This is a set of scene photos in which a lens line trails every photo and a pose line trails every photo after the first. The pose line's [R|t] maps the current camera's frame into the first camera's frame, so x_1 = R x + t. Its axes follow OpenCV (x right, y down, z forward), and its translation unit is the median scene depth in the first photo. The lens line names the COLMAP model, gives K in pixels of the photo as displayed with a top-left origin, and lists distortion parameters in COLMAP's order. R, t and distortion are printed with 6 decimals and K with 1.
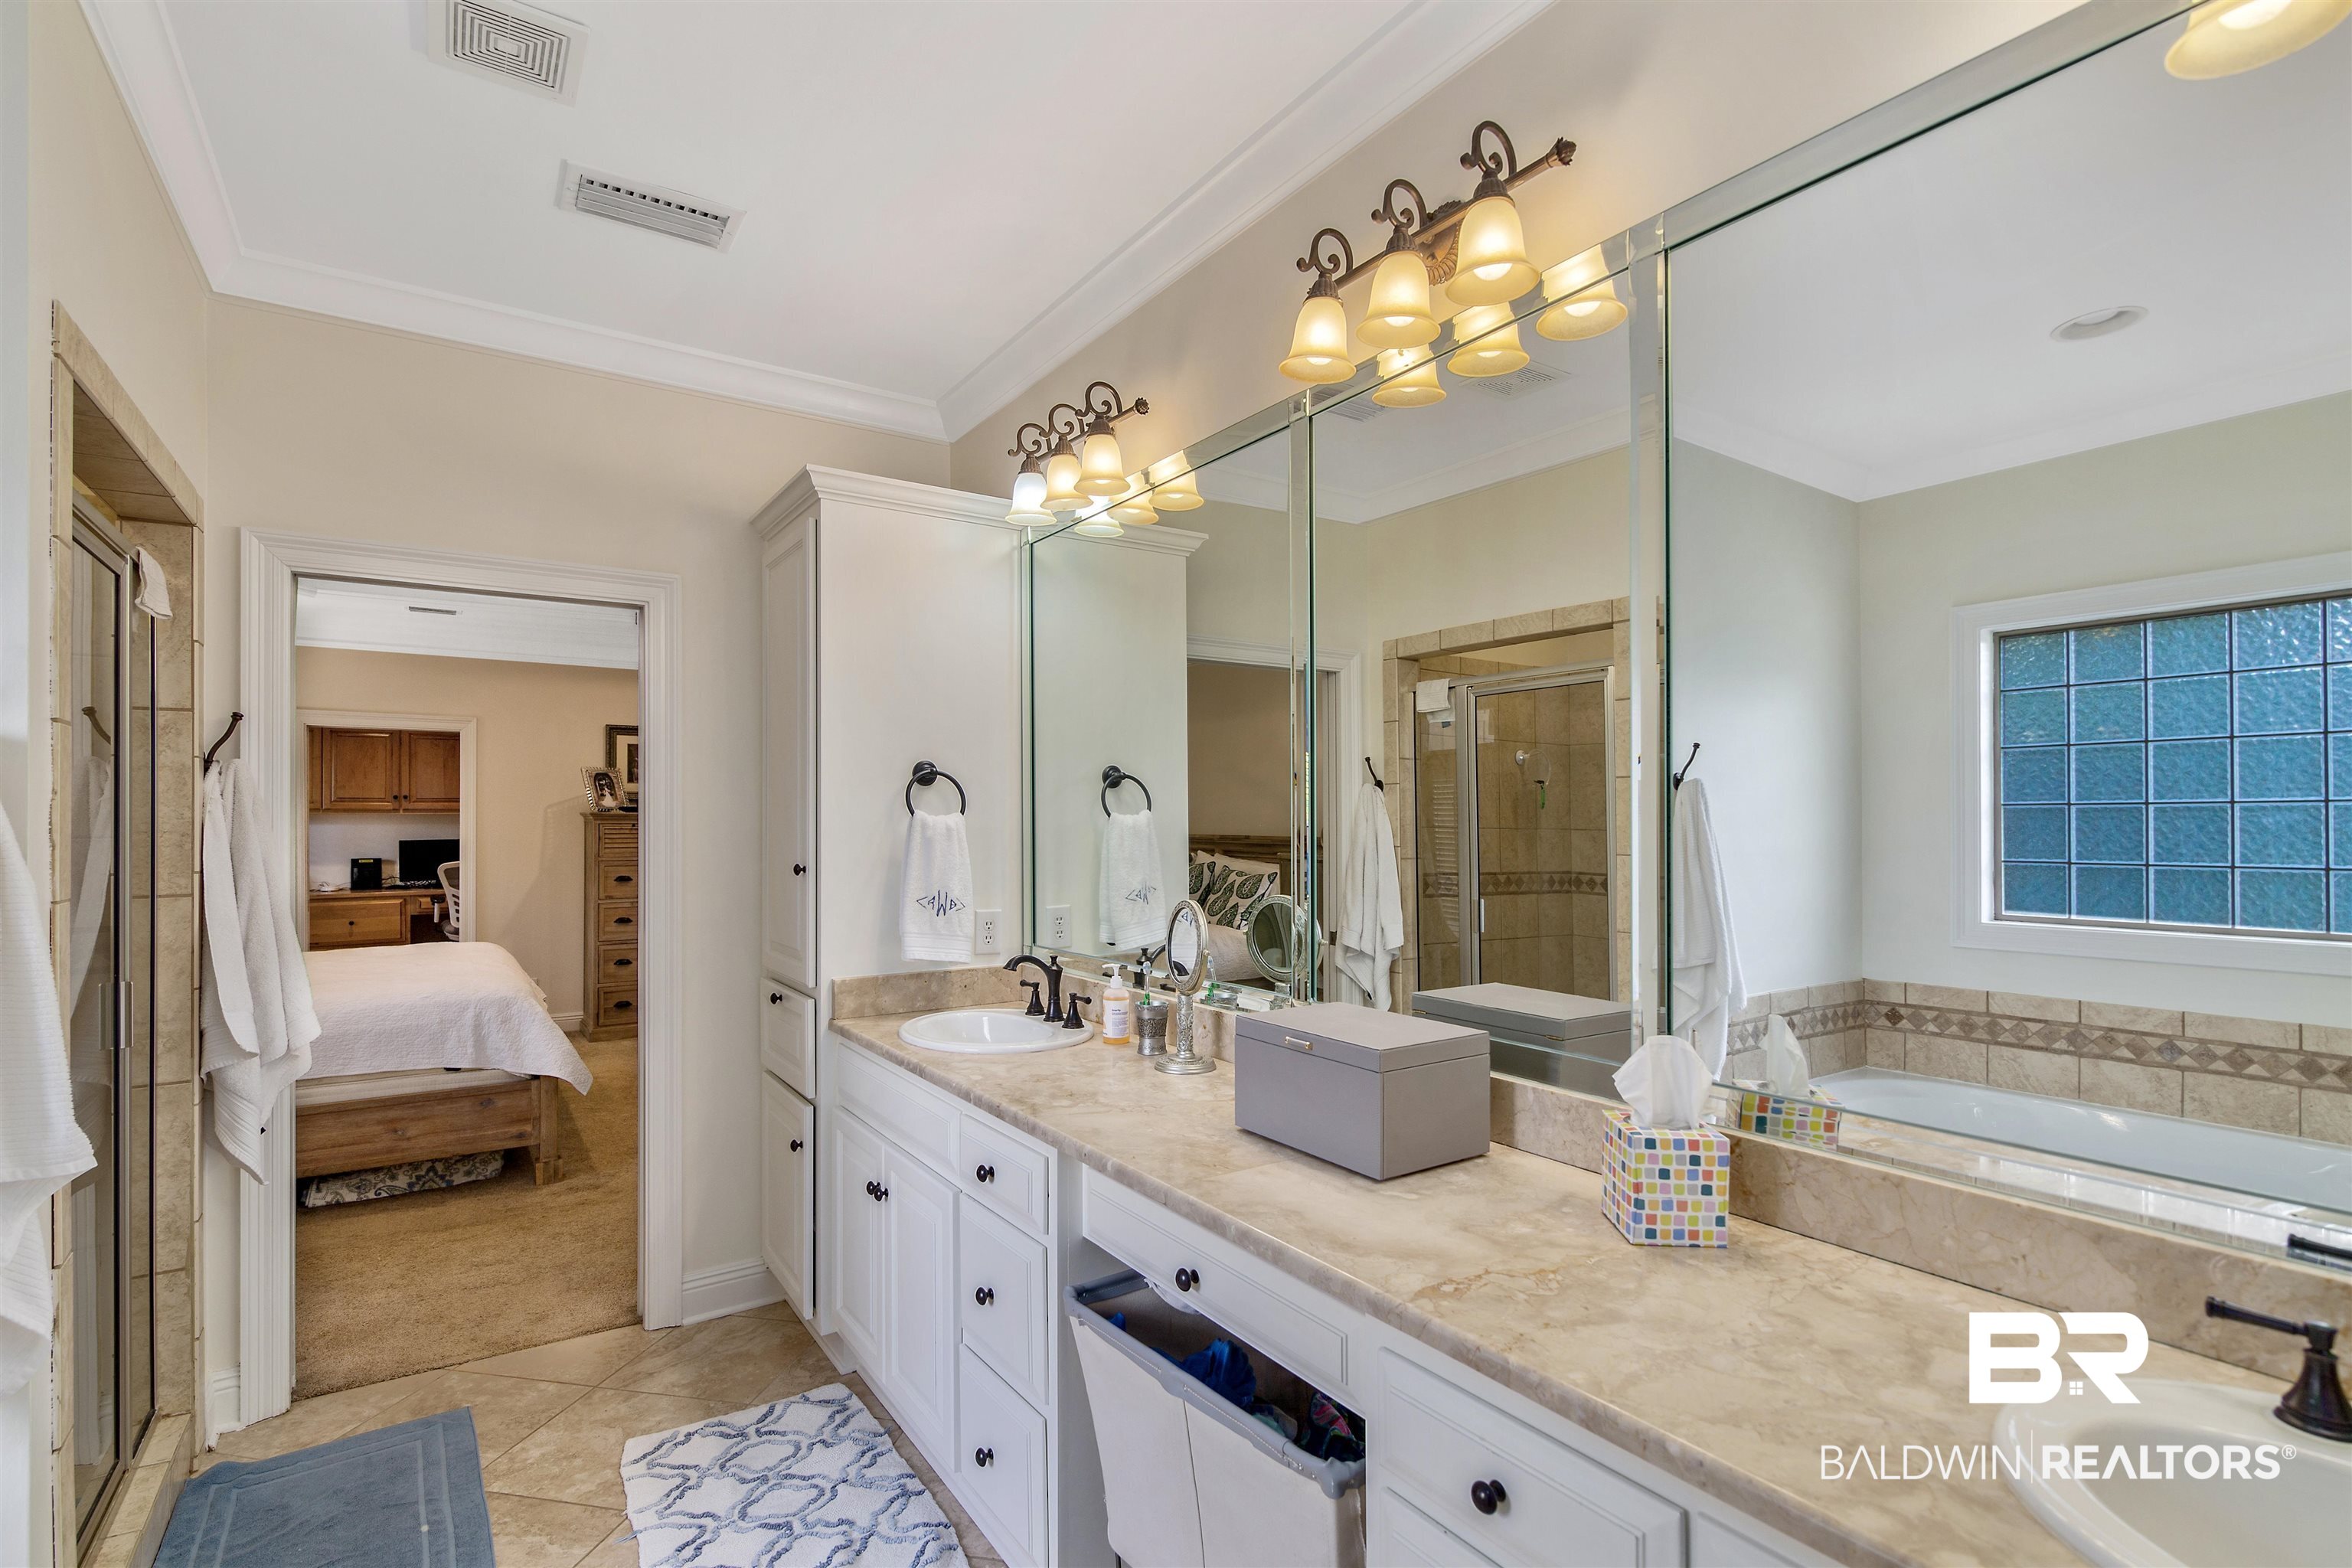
lens RADIAL K [[1093.1, 0, 1177.9], [0, 1093.1, 806.2], [0, 0, 1]] dist [0.005903, -0.000852]
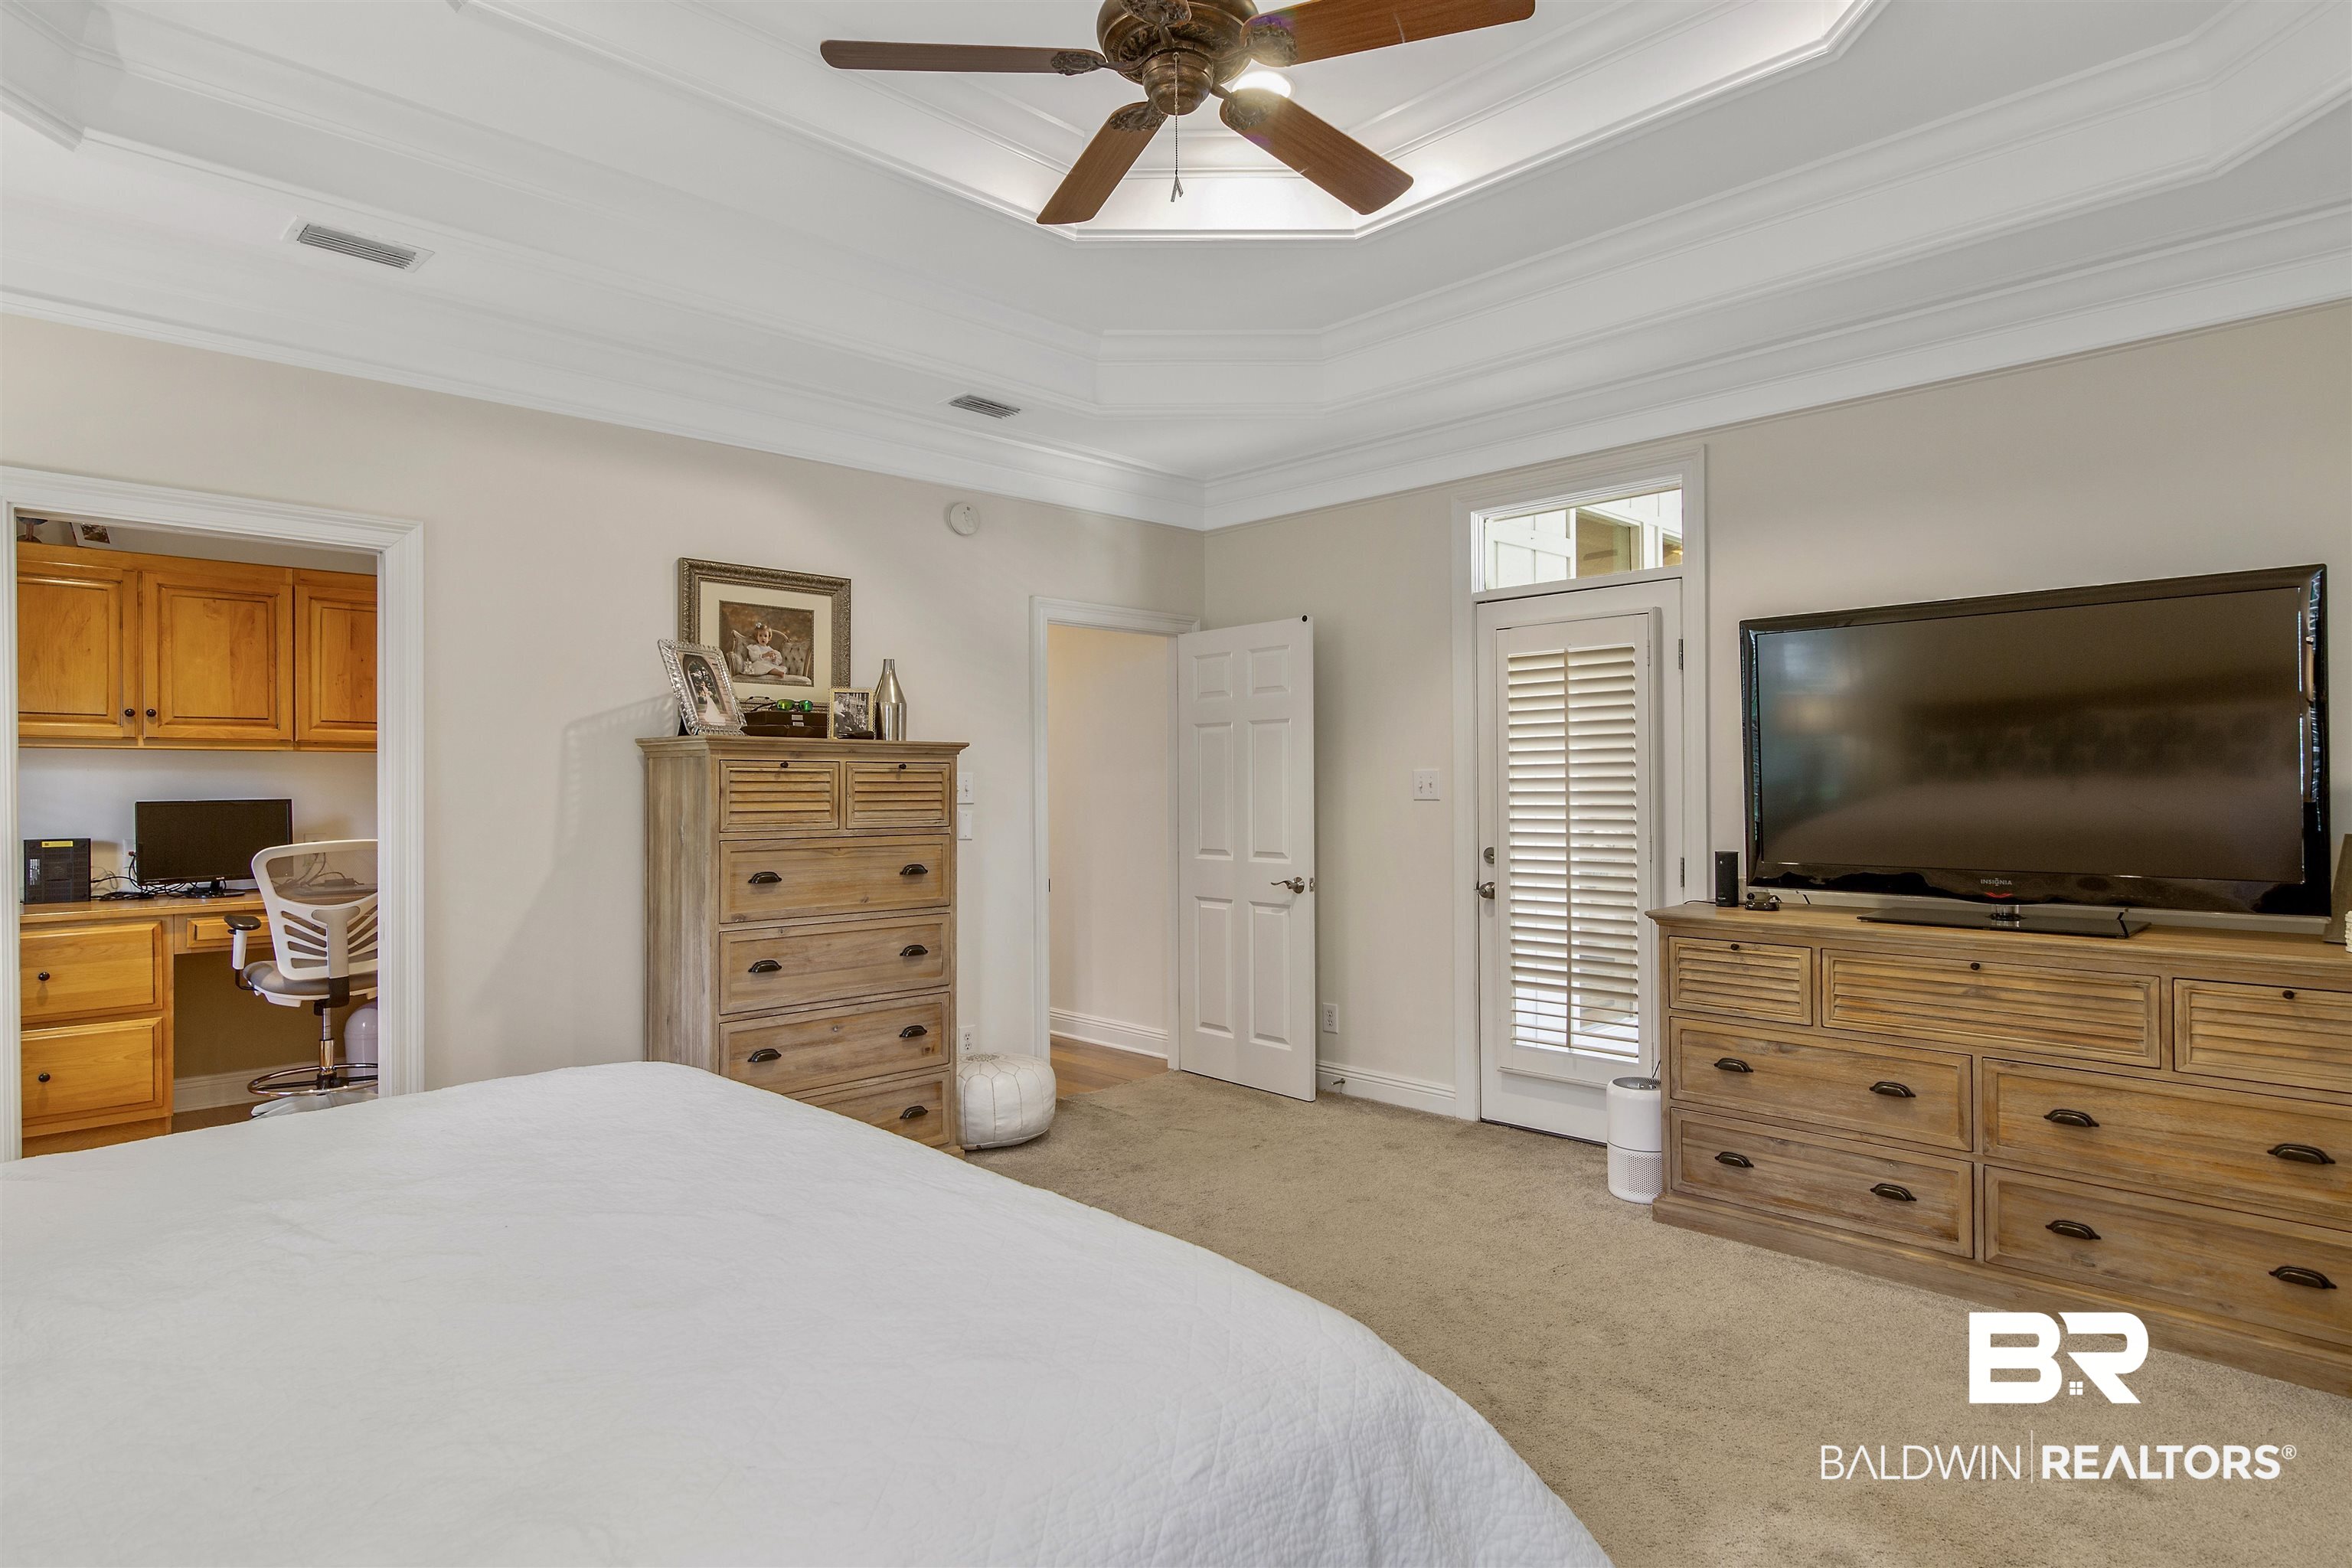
lens RADIAL K [[1236.2, 0, 1173.7], [0, 1236.2, 779.5], [0, 0, 1]] dist [0.003028, 0.000738]
pose [[0.982890, -0.001151, 0.184188, -0.368270], [-0.000932, 0.999937, 0.011220, 0.015185], [-0.184189, -0.011199, 0.982827, 0.381319]]
